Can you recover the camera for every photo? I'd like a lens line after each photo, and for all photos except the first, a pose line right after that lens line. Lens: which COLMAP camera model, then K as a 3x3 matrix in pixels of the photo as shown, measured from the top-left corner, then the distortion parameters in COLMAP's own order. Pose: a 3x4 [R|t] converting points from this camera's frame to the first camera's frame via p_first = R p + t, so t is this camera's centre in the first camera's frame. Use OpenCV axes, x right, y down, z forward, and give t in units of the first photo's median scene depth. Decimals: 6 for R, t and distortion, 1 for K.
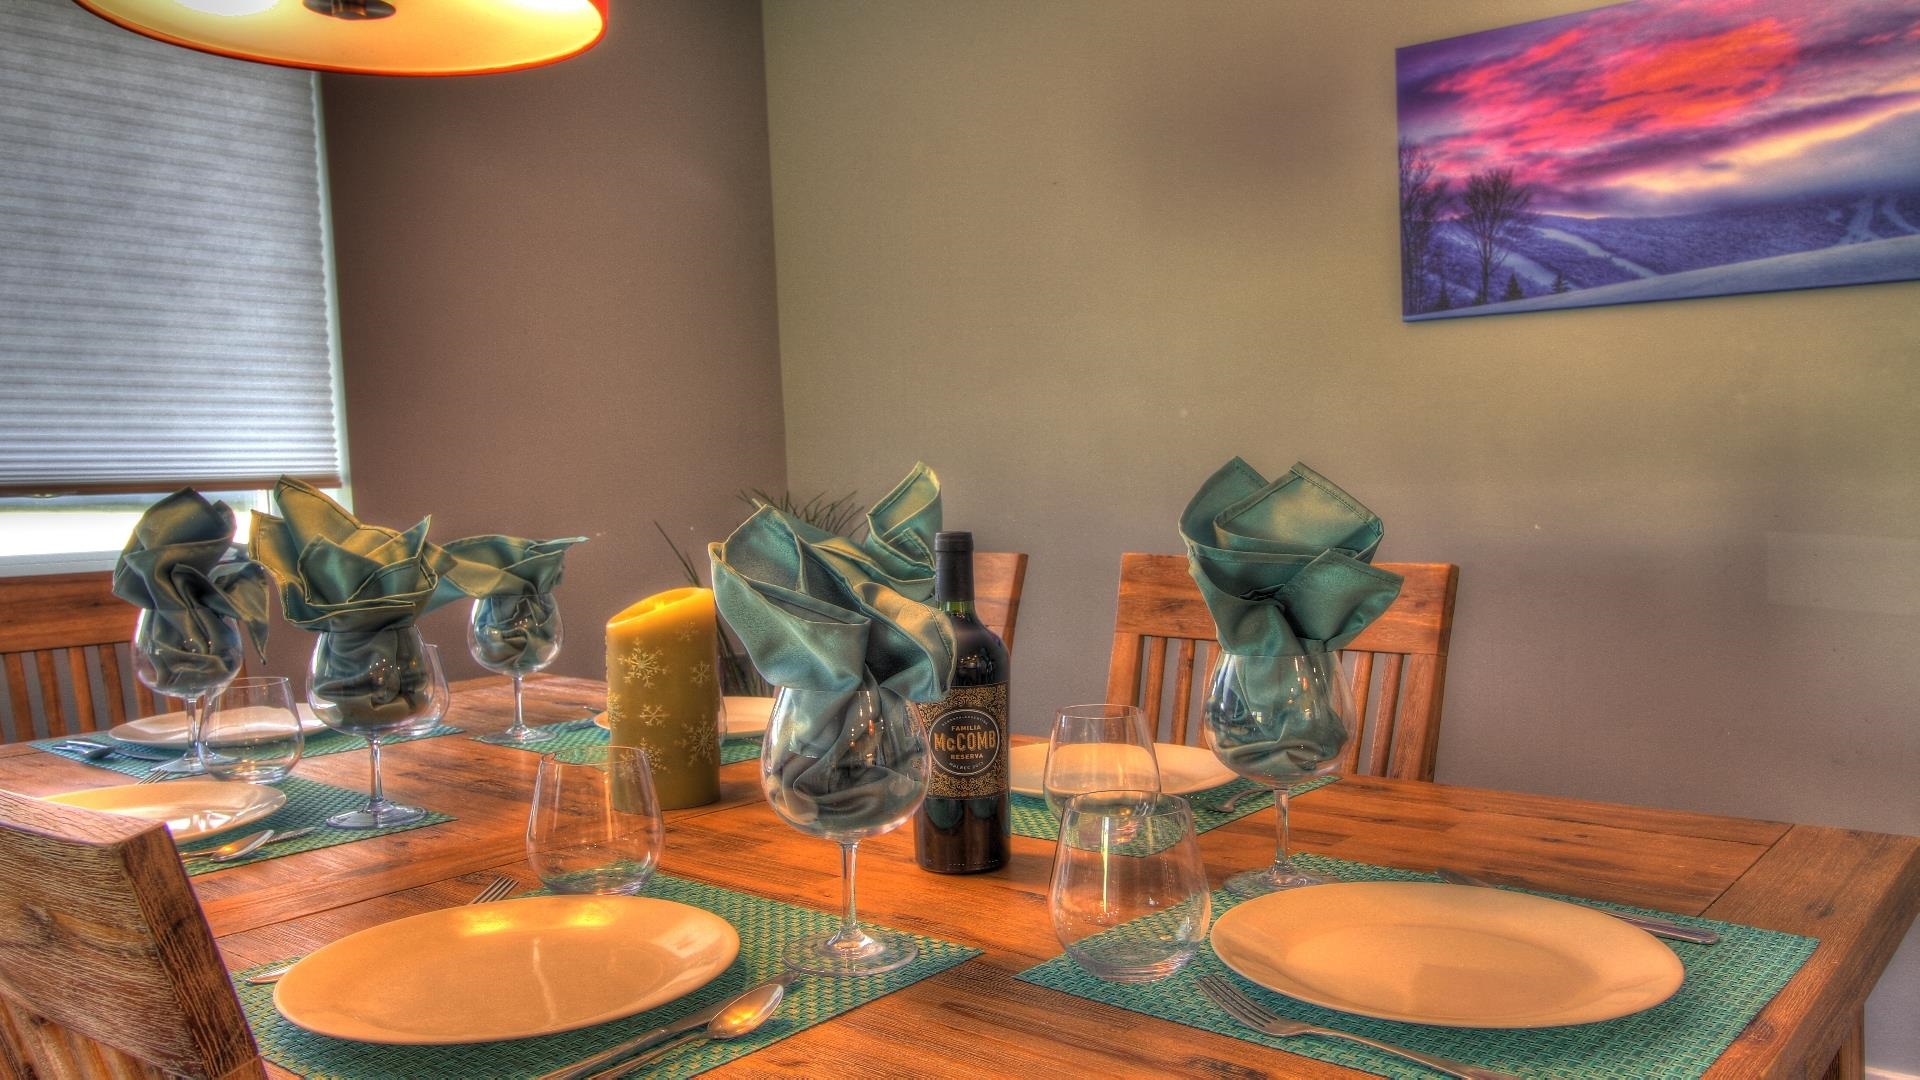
lens RADIAL K [[1506.5, 0, 968.6], [0, 1506.5, 555.2], [0, 0, 1]] dist [0.008490, -0.001257]
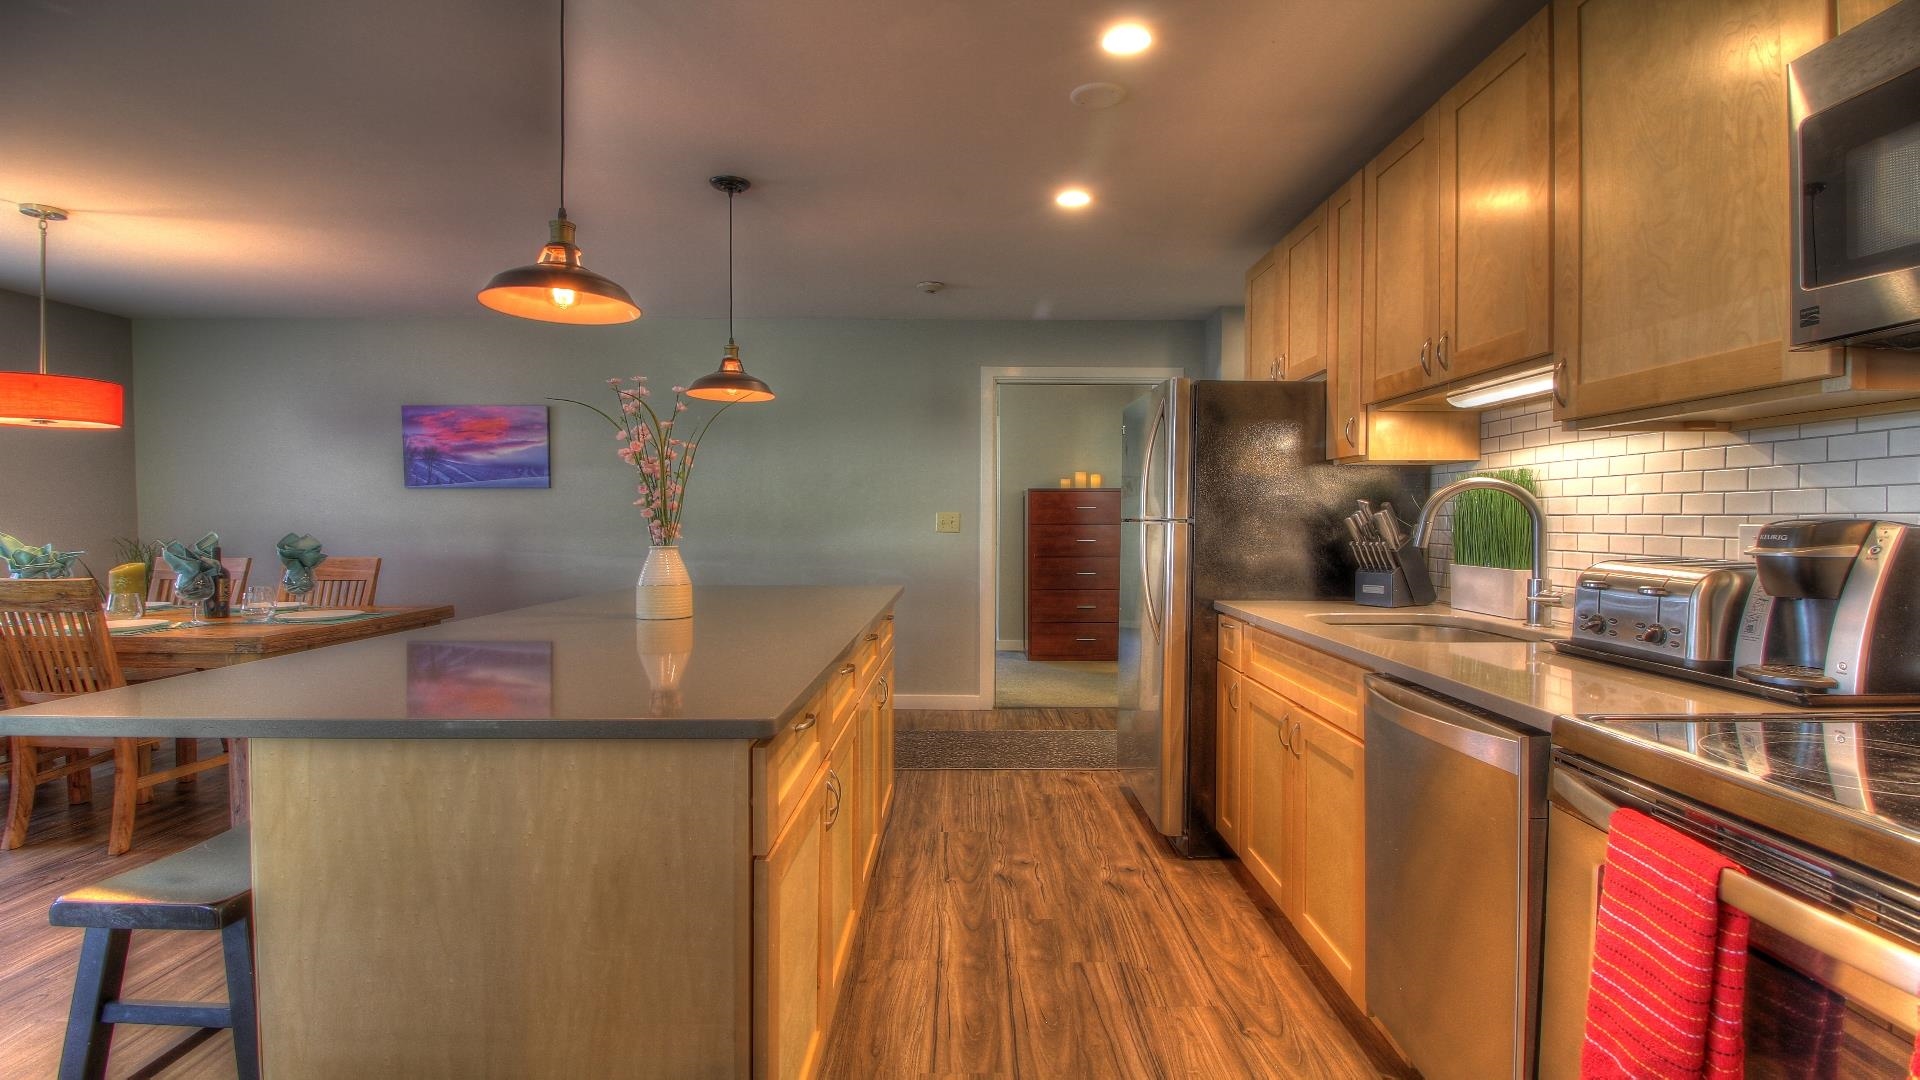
lens RADIAL K [[887.9, 0, 971.2], [0, 887.9, 537.9], [0, 0, 1]] dist [-0.001958, -0.011987]
pose [[0.774715, 0.011298, 0.632210, 0.037687], [0.019547, 0.998935, -0.041805, 0.067478], [-0.632009, 0.044745, 0.773668, -1.516309]]
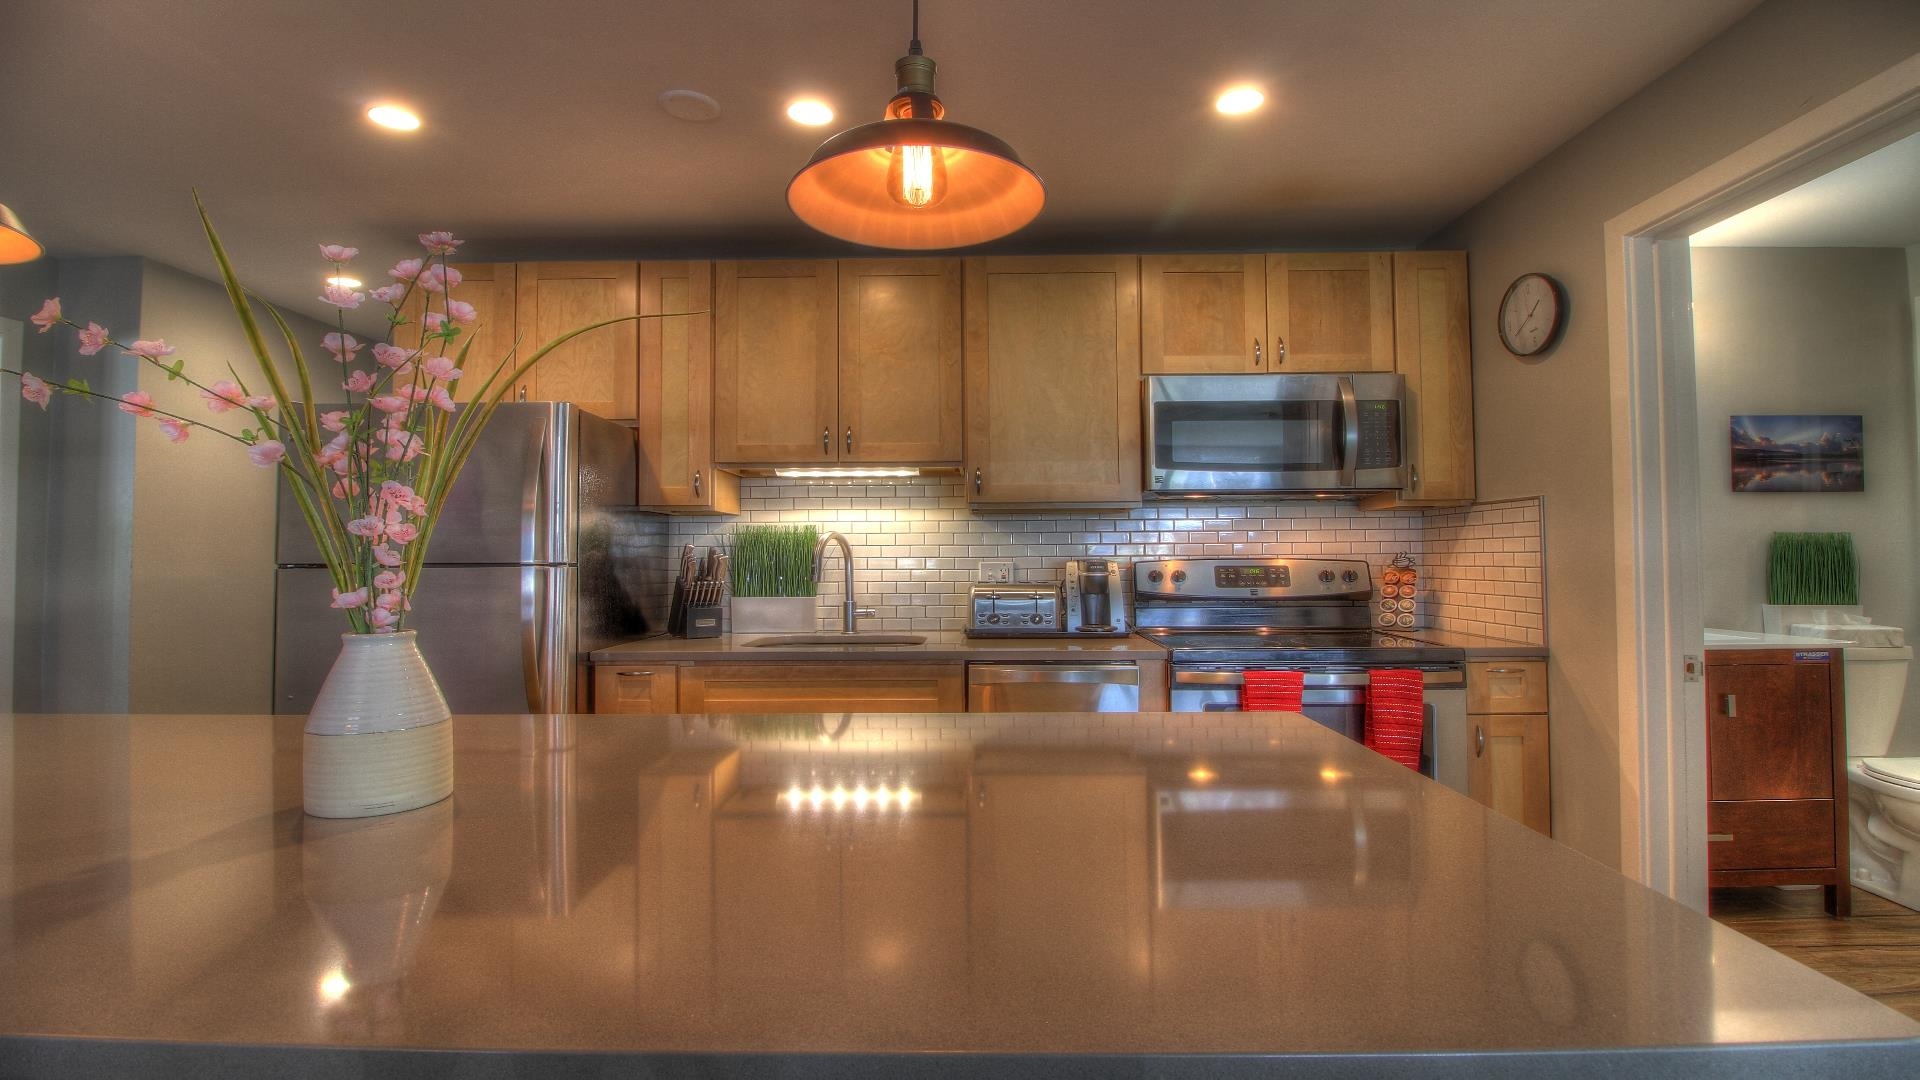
lens RADIAL K [[887.9, 0, 963.1], [0, 887.9, 524.0], [0, 0, 1]] dist [-0.001958, -0.011987]
pose [[-0.611619, 0.057436, 0.789065, -0.117684], [0.068930, 0.997437, -0.019175, -0.001745], [-0.788144, 0.042662, -0.614010, -0.402502]]
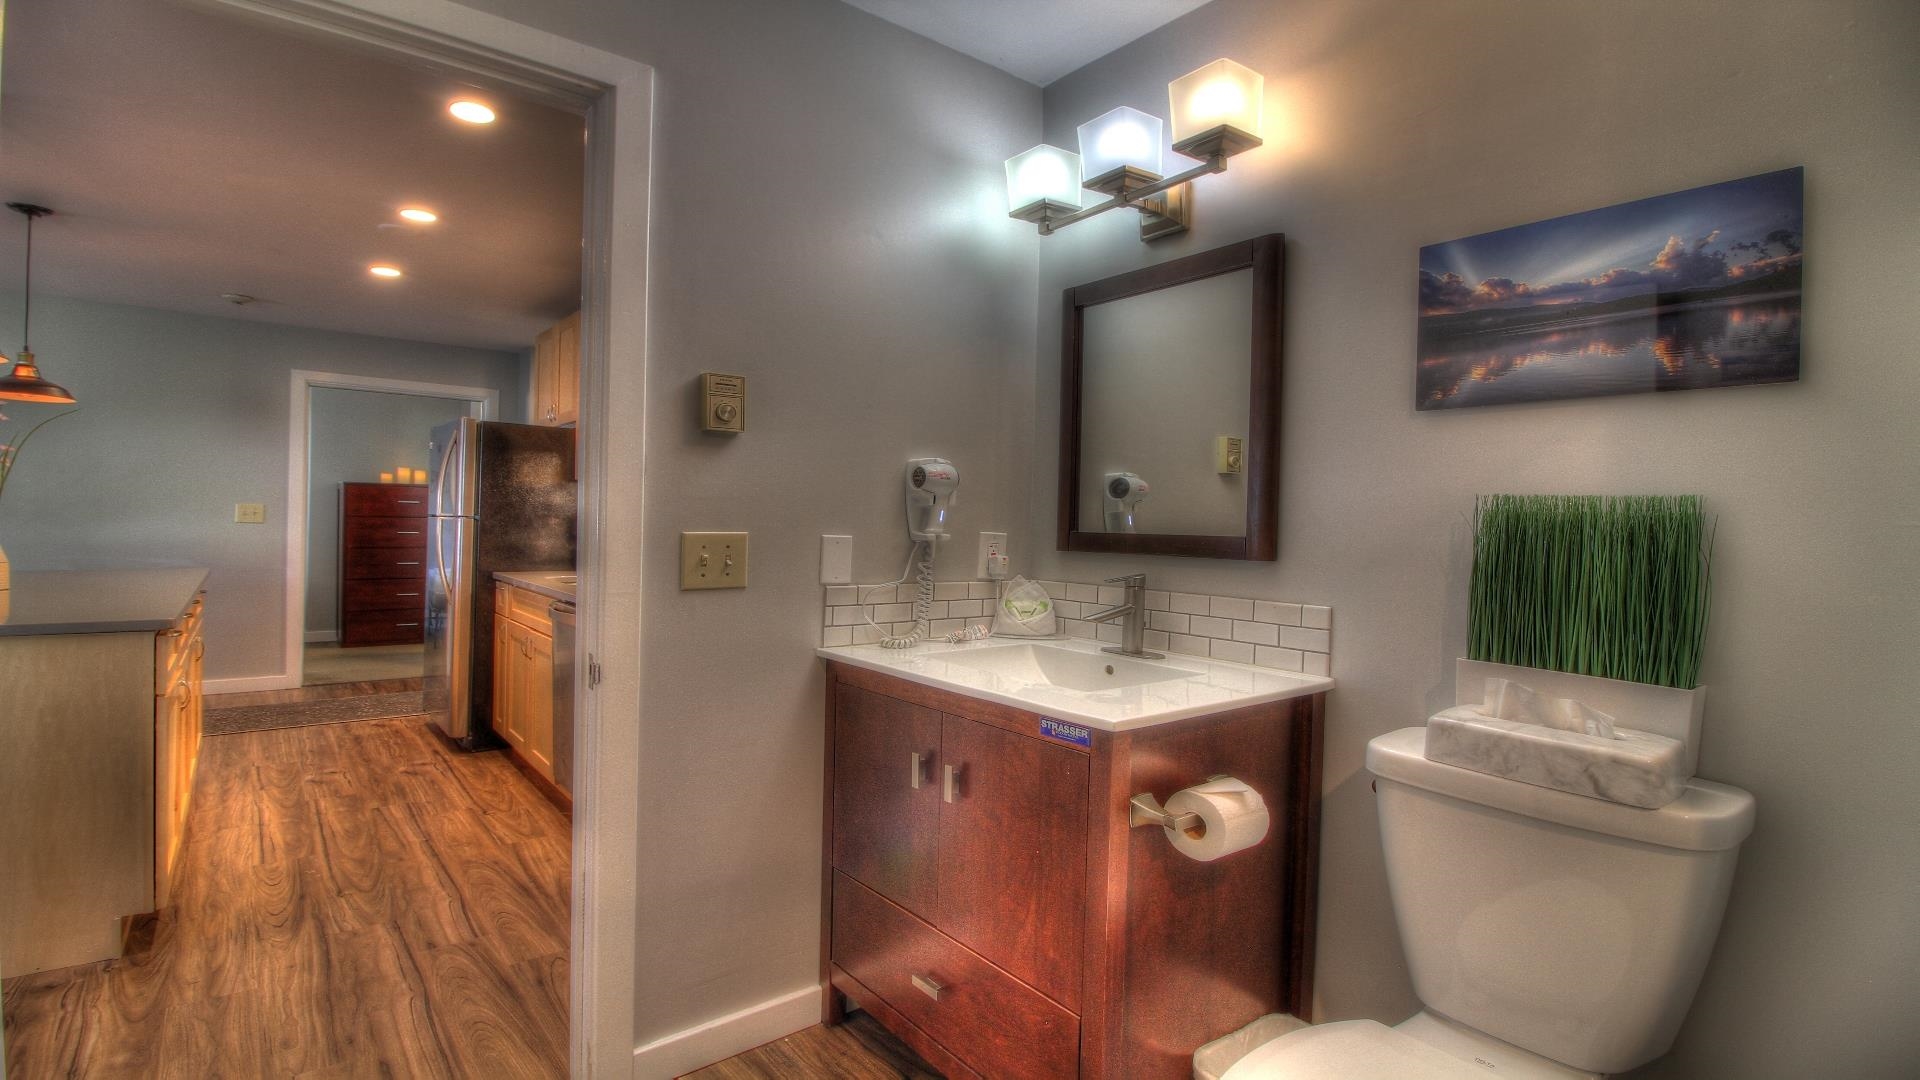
lens RADIAL K [[887.9, 0, 965.9], [0, 887.9, 530.1], [0, 0, 1]] dist [-0.001958, -0.011987]
pose [[0.210499, 0.018673, 0.977416, -0.507575], [0.034302, 0.999061, -0.026474, 0.106796], [-0.976992, 0.039100, 0.209660, -2.122182]]
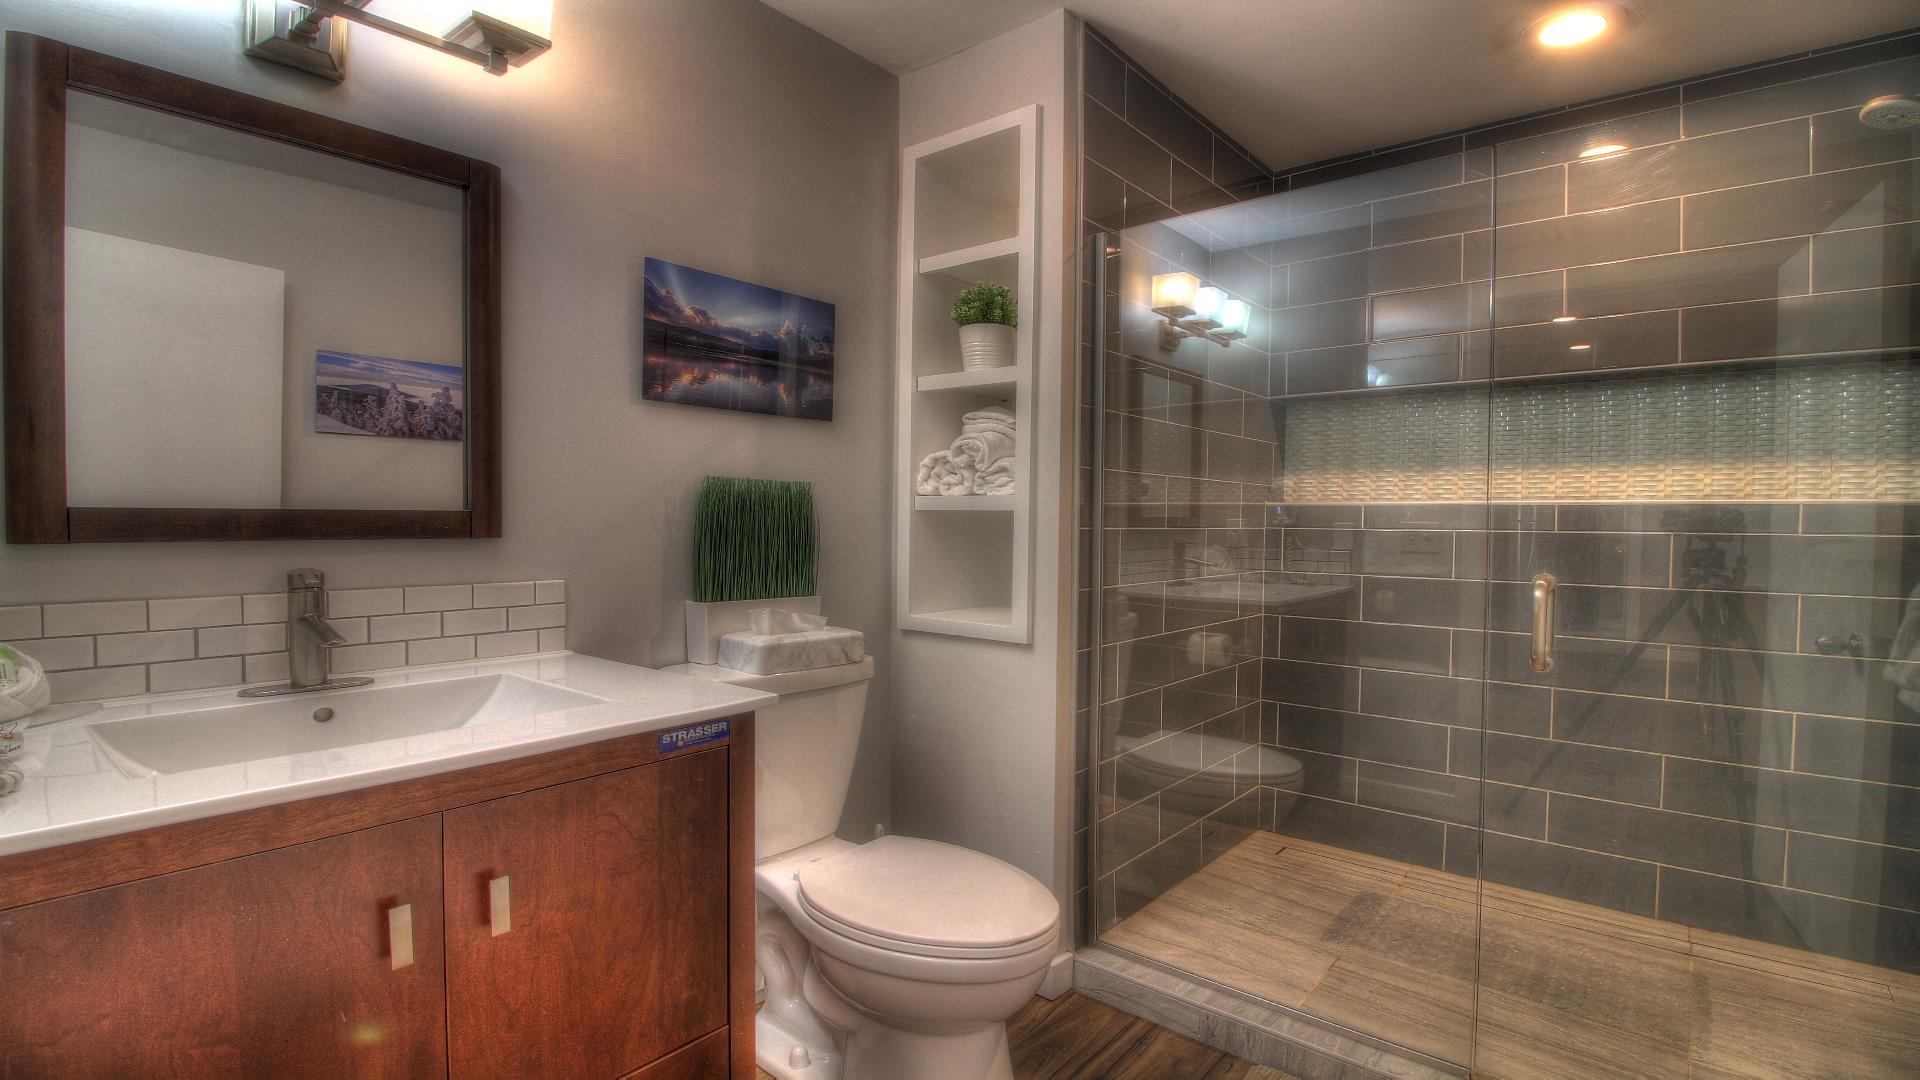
lens RADIAL K [[887.9, 0, 971.5], [0, 887.9, 542.3], [0, 0, 1]] dist [-0.001958, -0.011987]
pose [[-0.999882, 0.013439, 0.007412, -0.049353], [0.014038, 0.996038, 0.087819, 0.069179], [-0.006202, 0.087913, -0.996109, -1.510063]]
